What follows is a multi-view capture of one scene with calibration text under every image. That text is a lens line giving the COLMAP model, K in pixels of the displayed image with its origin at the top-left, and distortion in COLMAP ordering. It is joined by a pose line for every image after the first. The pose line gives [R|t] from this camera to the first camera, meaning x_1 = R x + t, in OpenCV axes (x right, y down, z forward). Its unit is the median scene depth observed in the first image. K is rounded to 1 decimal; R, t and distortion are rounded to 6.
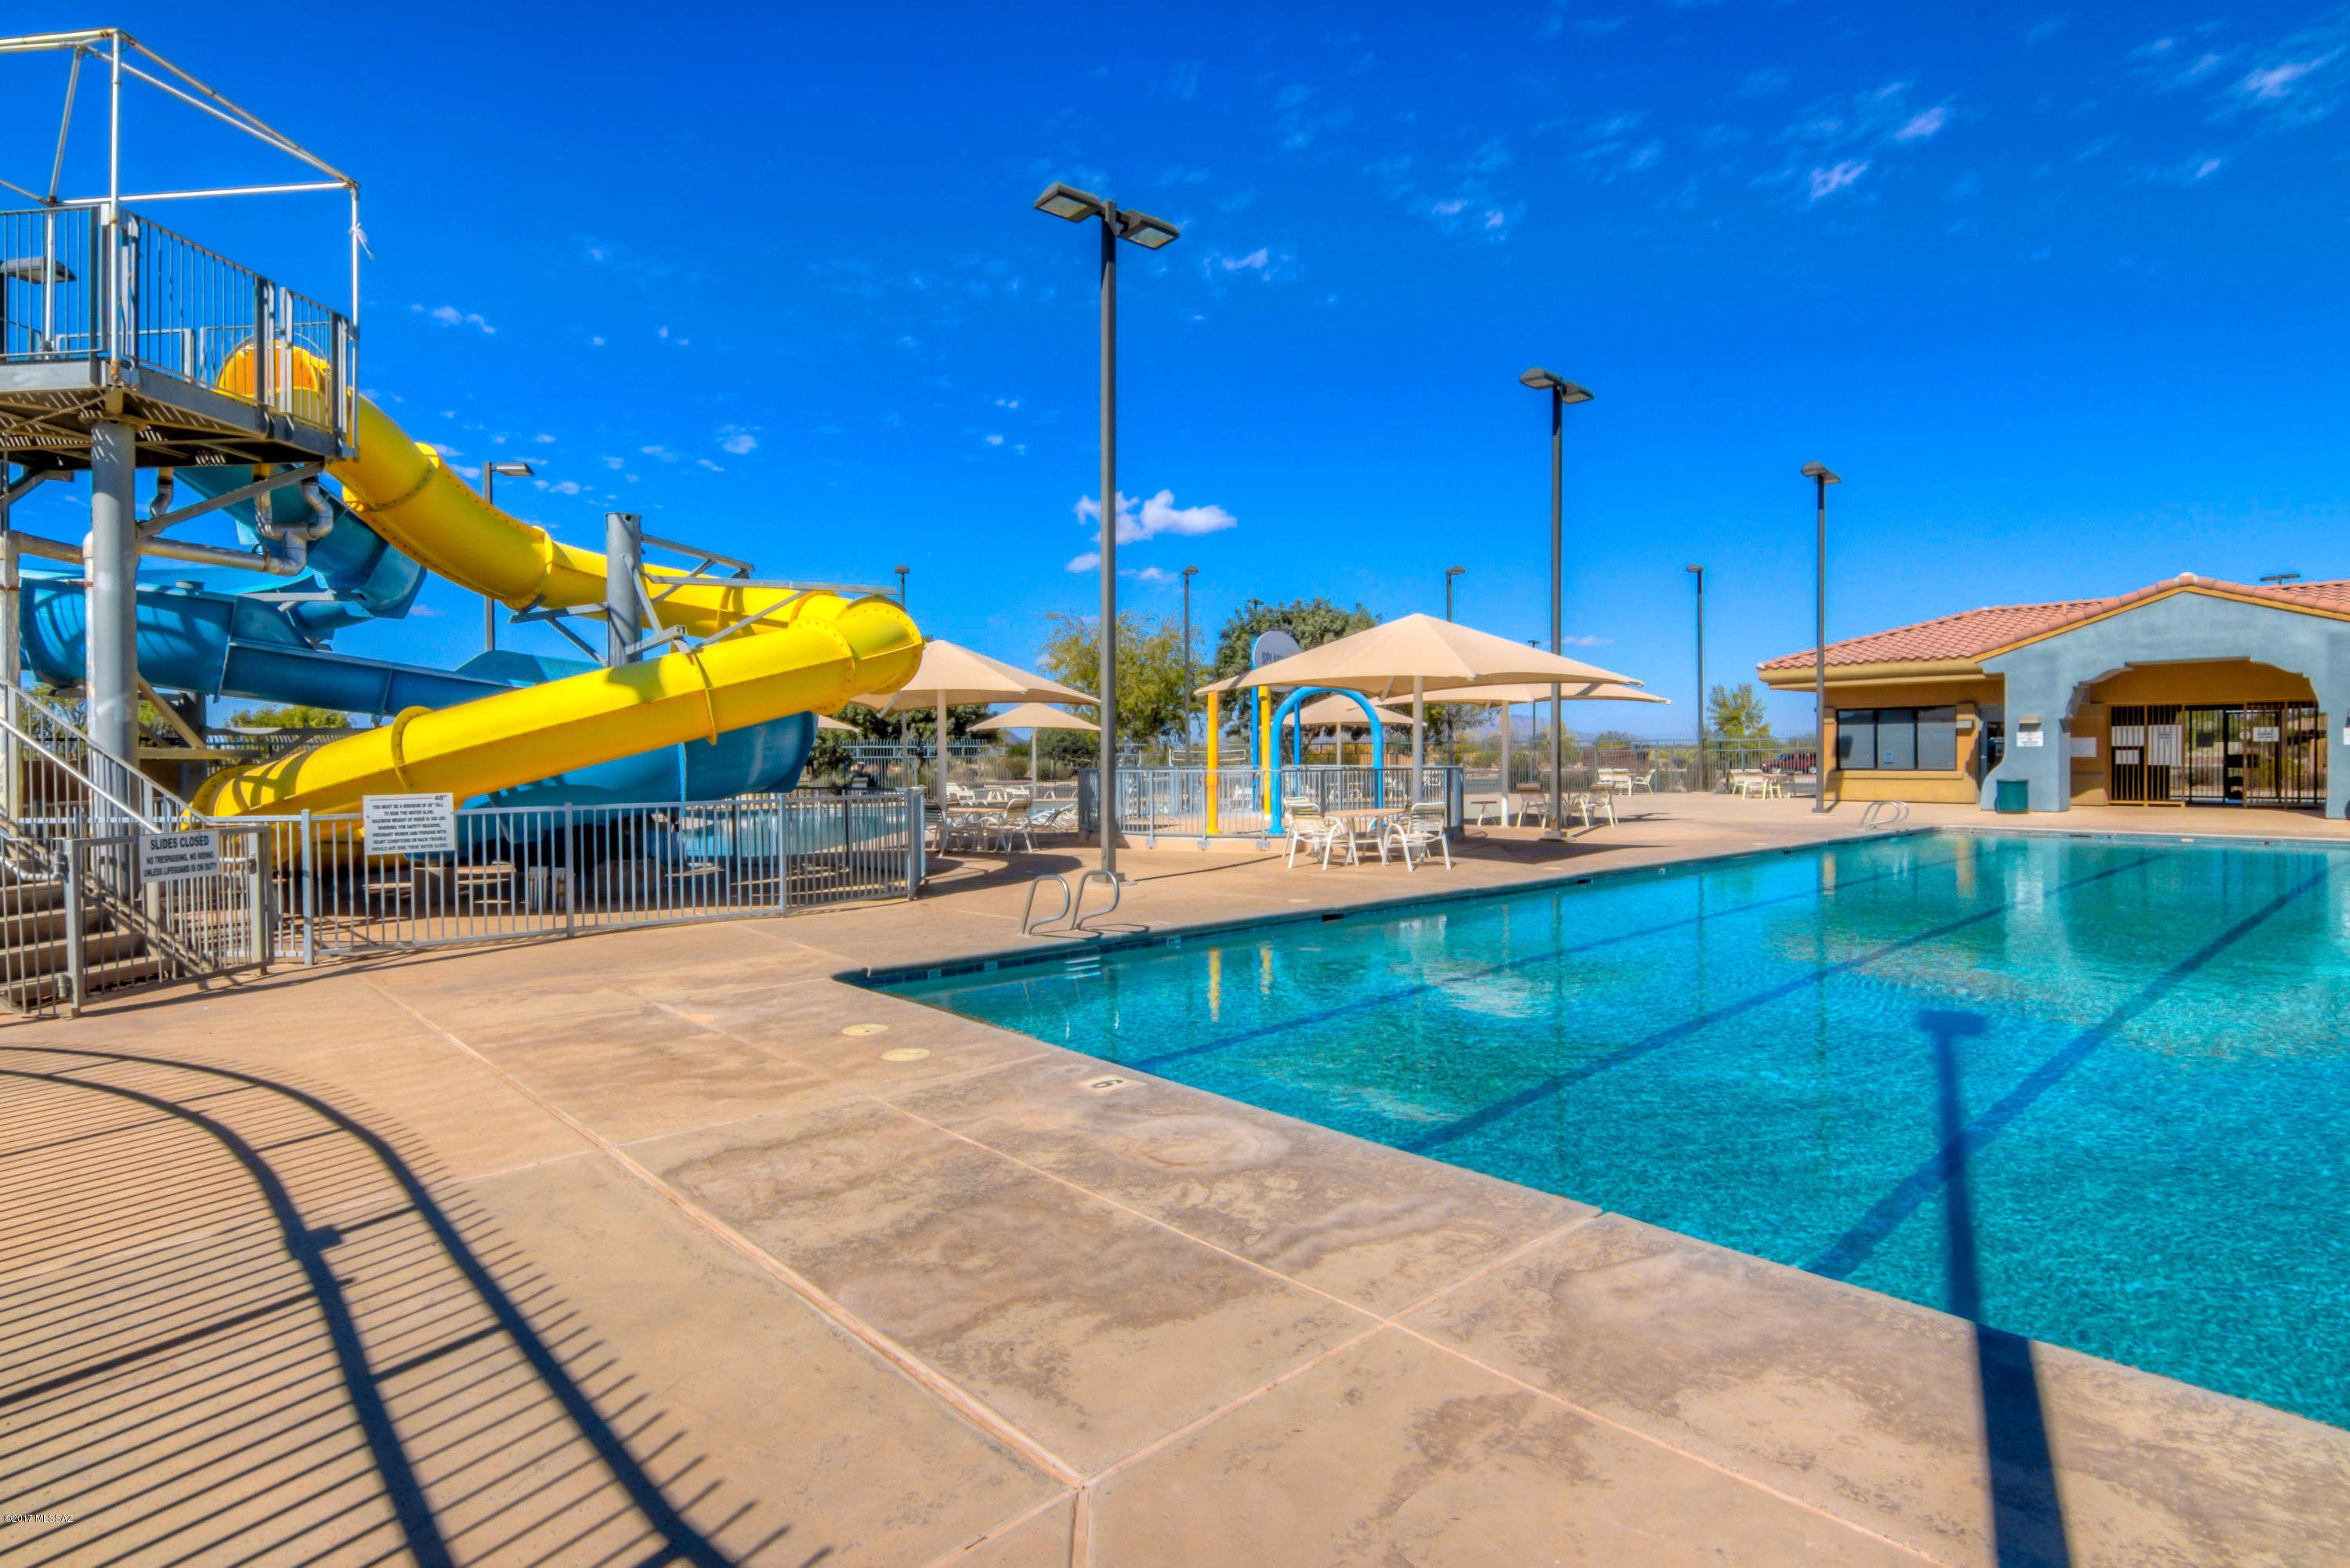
lens RADIAL K [[1189.1, 0, 1175.0], [0, 1189.1, 784.0], [0, 0, 1]] dist [-0.003000, -0.000254]
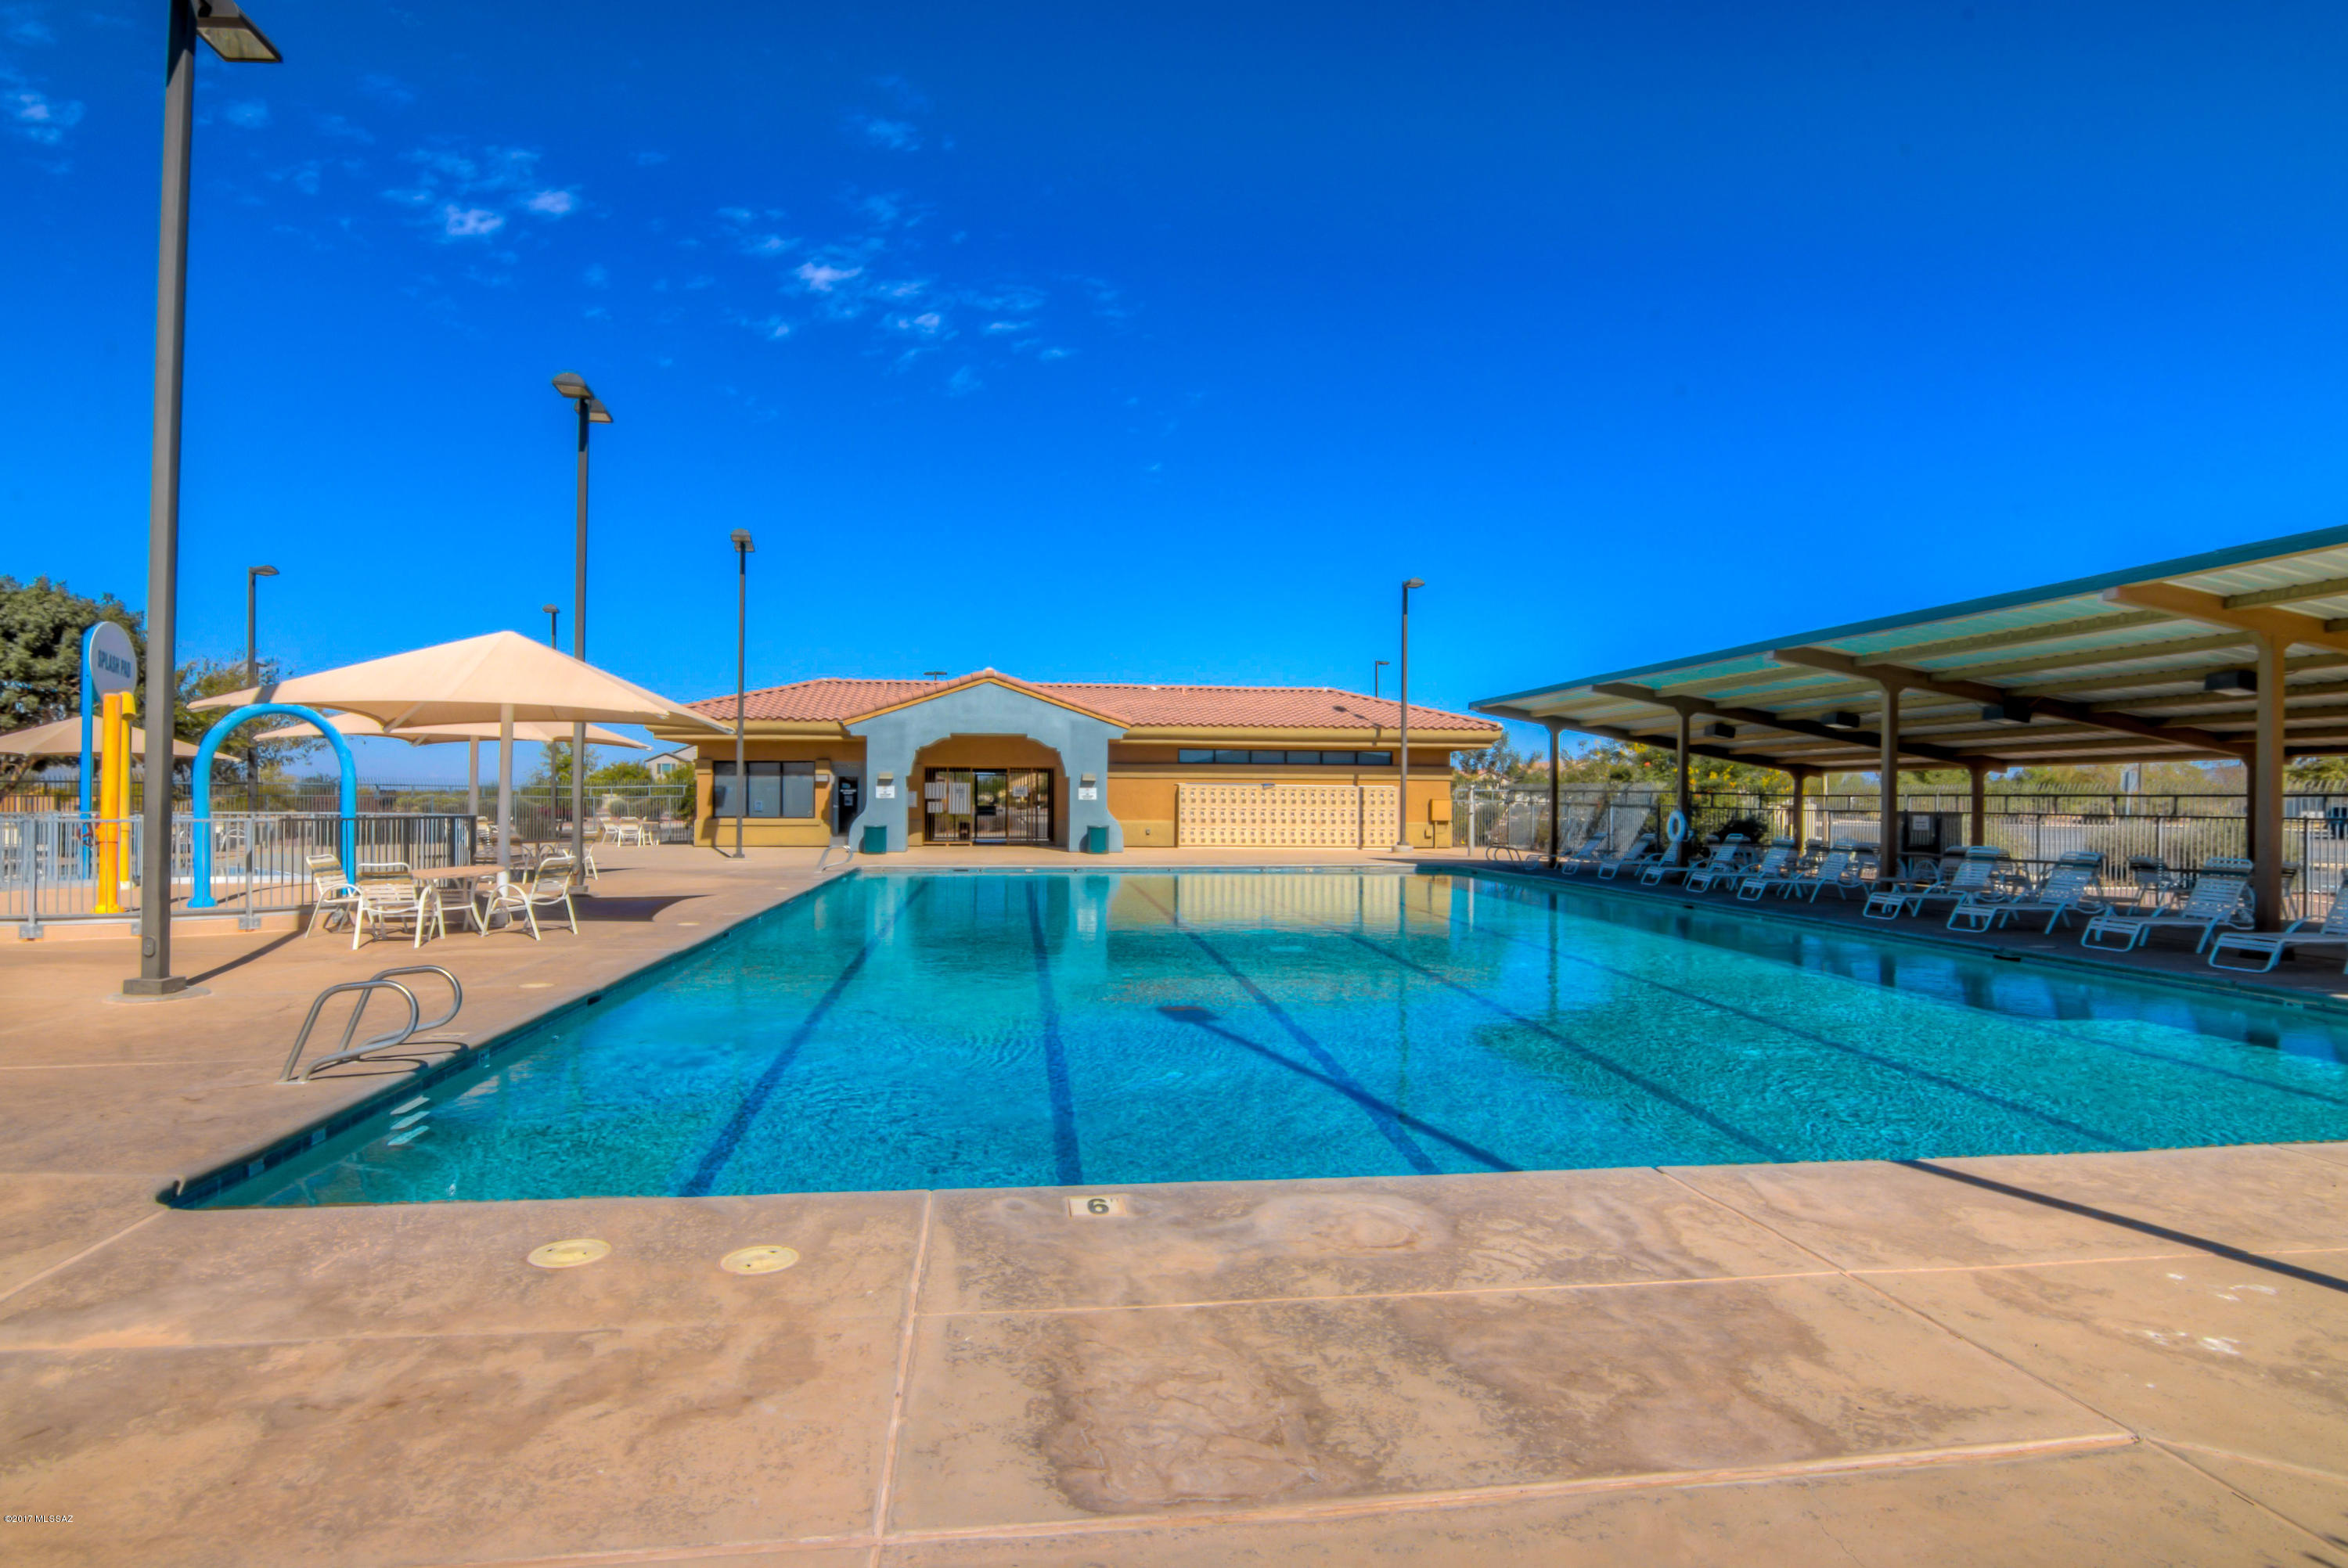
lens RADIAL K [[1186.7, 0, 1170.0], [0, 1186.7, 806.5], [0, 0, 1]] dist [-0.001764, -0.011848]
pose [[0.580818, 0.006255, 0.814009, -0.659825], [0.011038, 0.999818, -0.015559, -0.008080], [-0.813959, 0.018021, 0.580643, 0.461243]]
